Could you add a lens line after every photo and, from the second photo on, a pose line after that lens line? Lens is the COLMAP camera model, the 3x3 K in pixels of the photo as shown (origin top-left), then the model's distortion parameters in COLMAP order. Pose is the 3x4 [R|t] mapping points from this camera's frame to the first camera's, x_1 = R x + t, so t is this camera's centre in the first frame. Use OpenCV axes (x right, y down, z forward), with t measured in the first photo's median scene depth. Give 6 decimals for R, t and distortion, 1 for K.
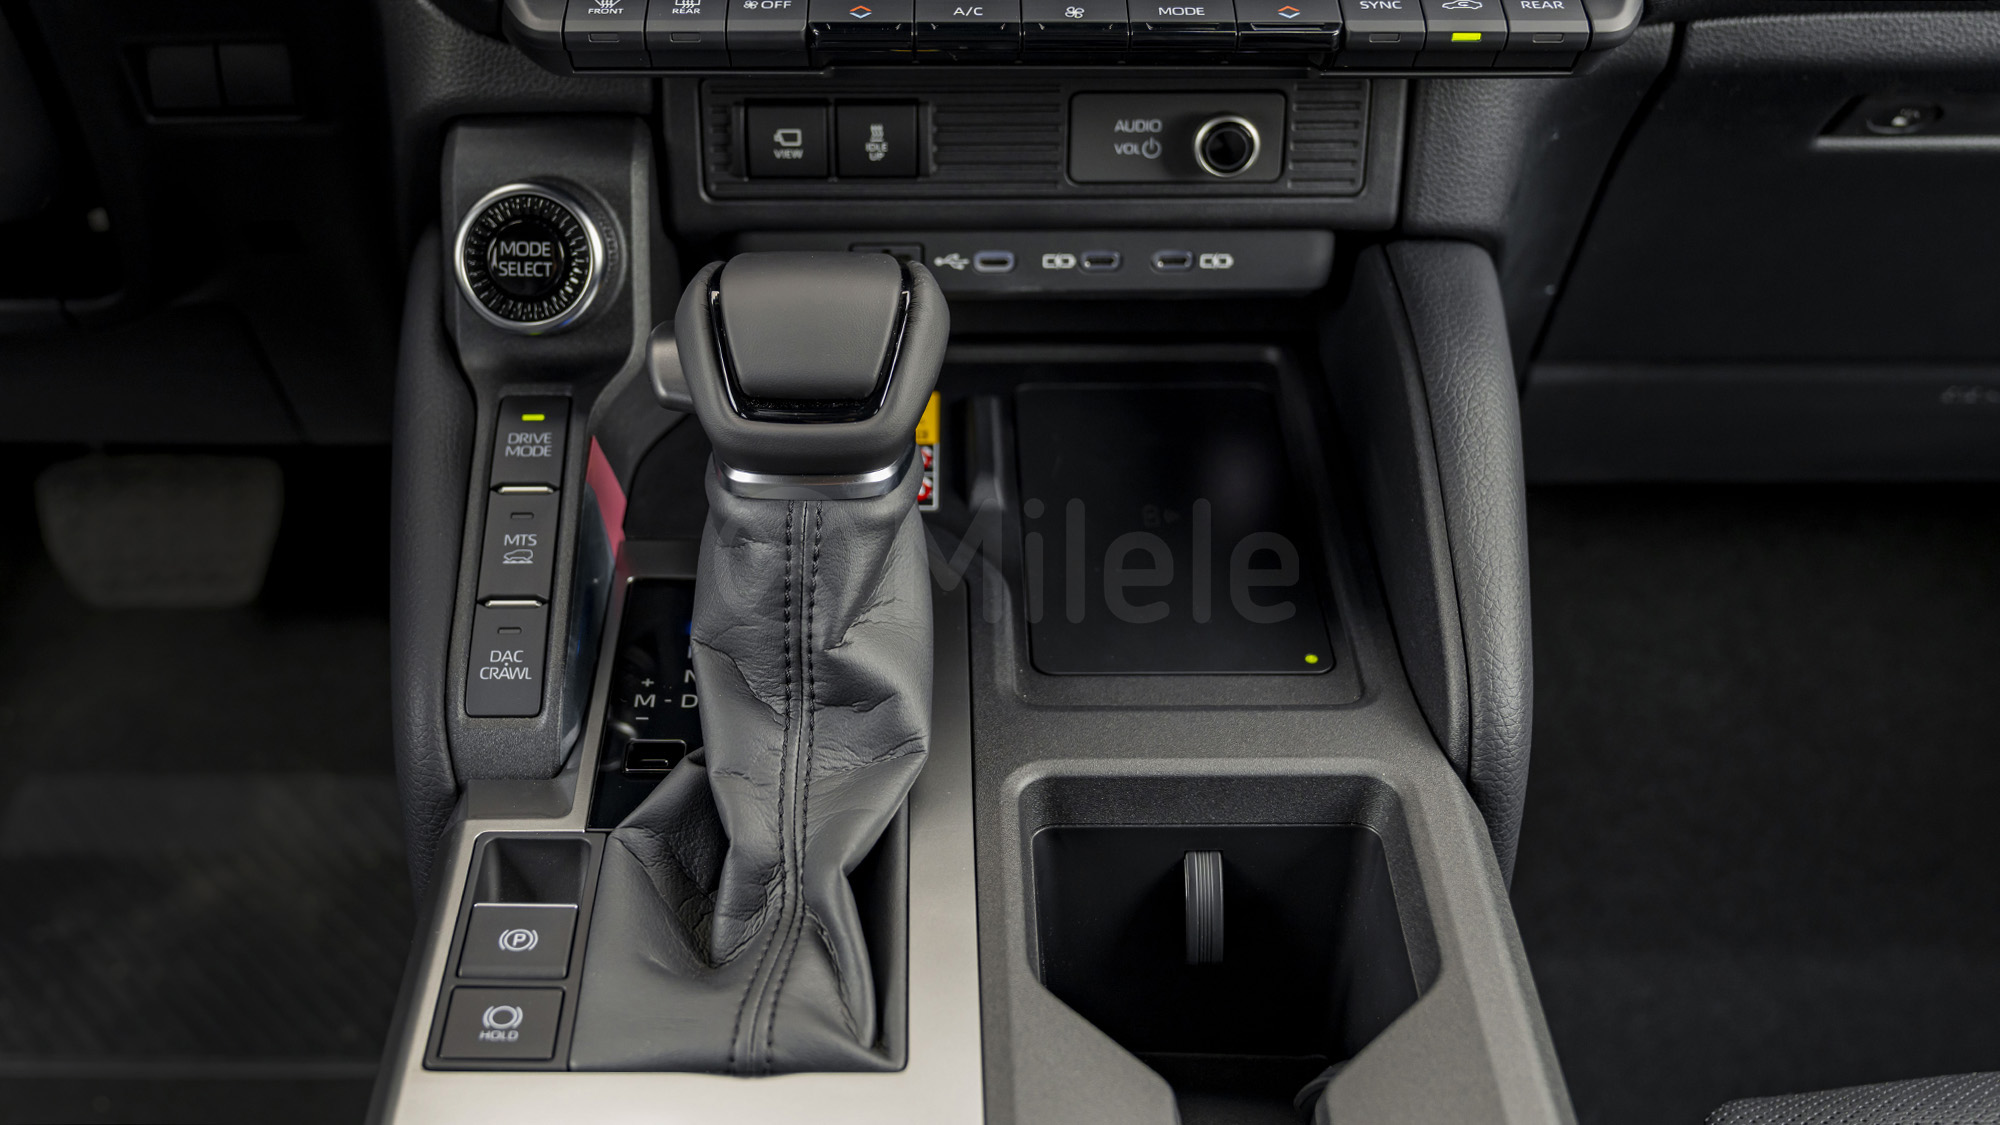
lens RADIAL K [[2360.0, 0, 904.1], [0, 2360.0, 459.1], [0, 0, 1]] dist [-0.018281, -0.024838]
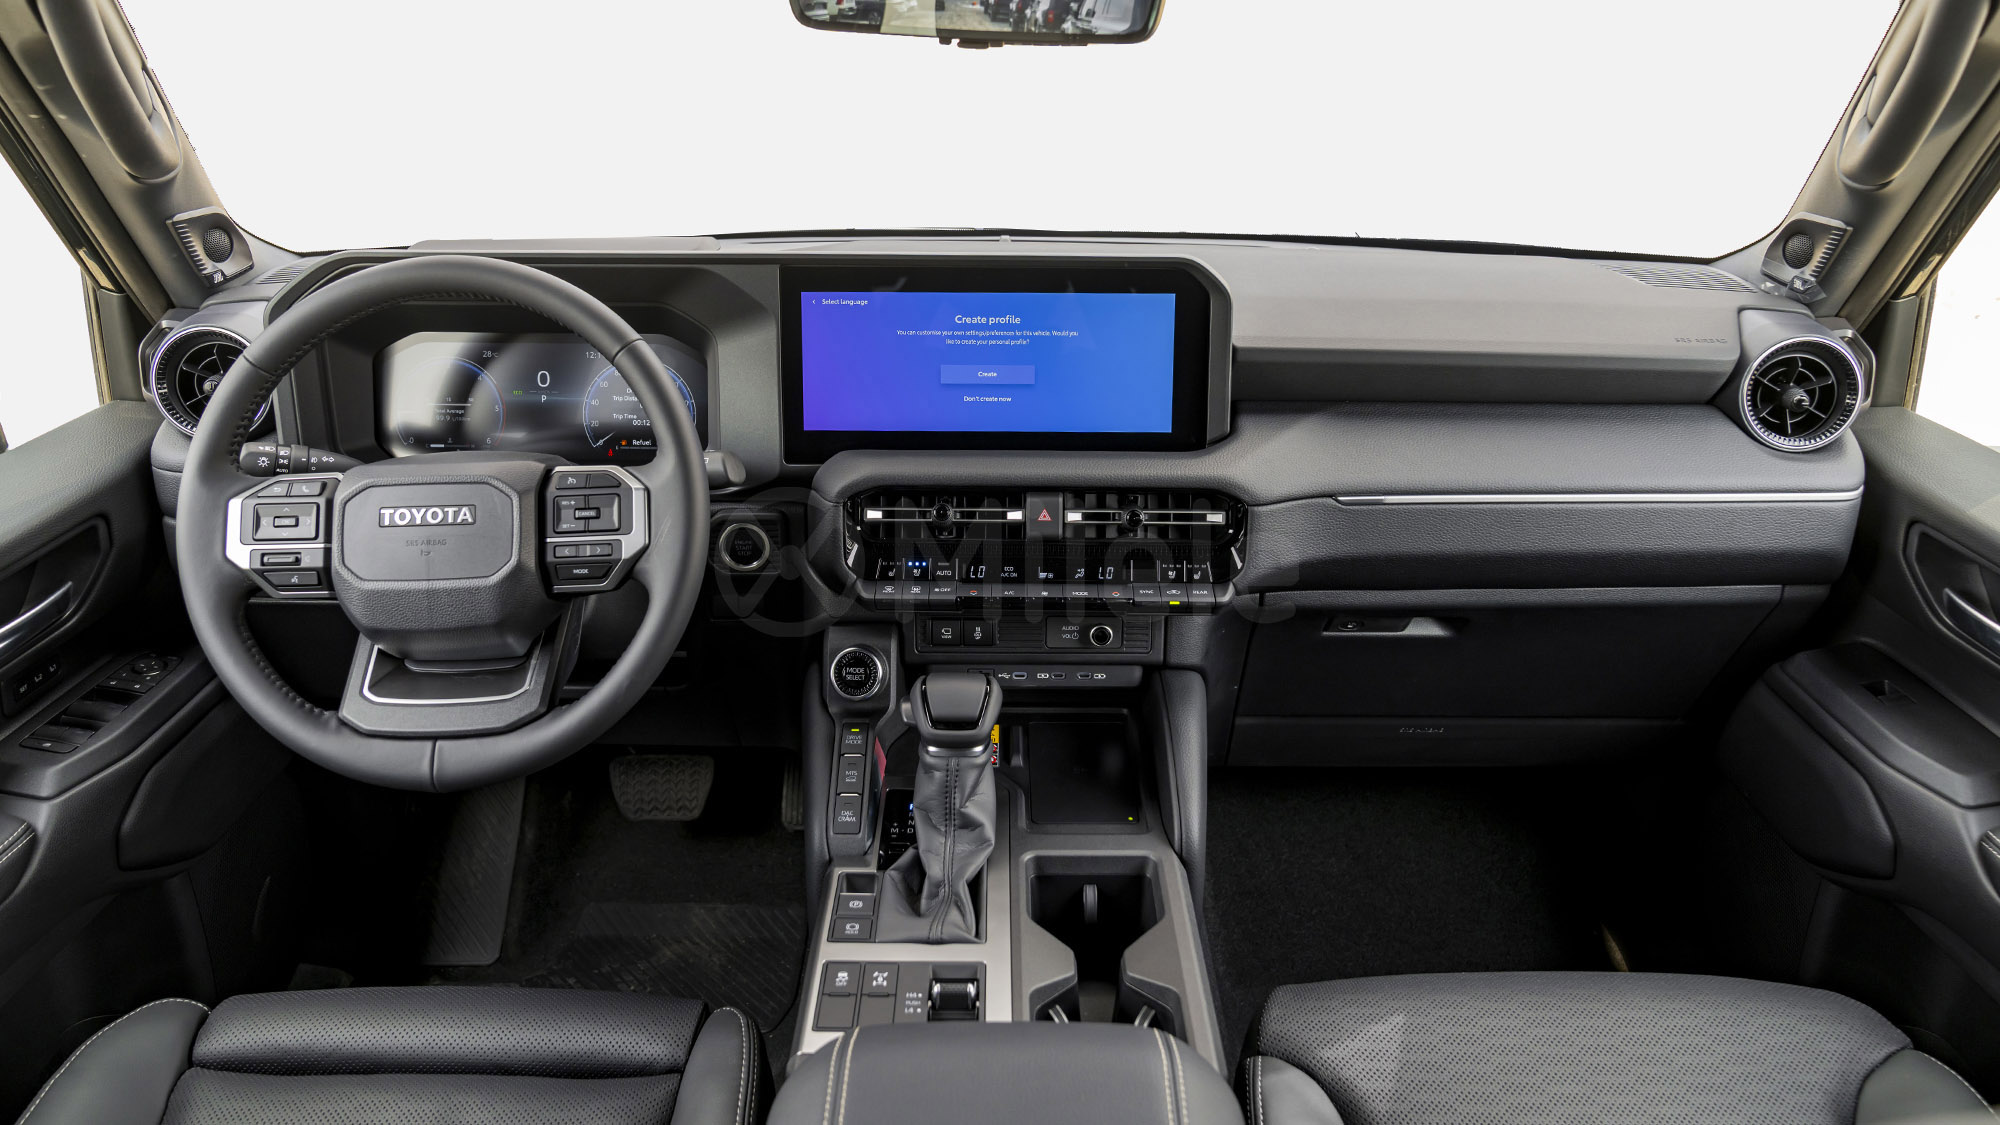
lens RADIAL K [[1387.8, 0, 995.5], [0, 1387.8, 508.9], [0, 0, 1]] dist [-0.002946, -0.003786]
pose [[0.999937, 0.009253, 0.006332, -0.002631], [-0.007845, 0.980877, -0.194469, 0.046855], [-0.008010, 0.194407, 0.980888, -0.719594]]
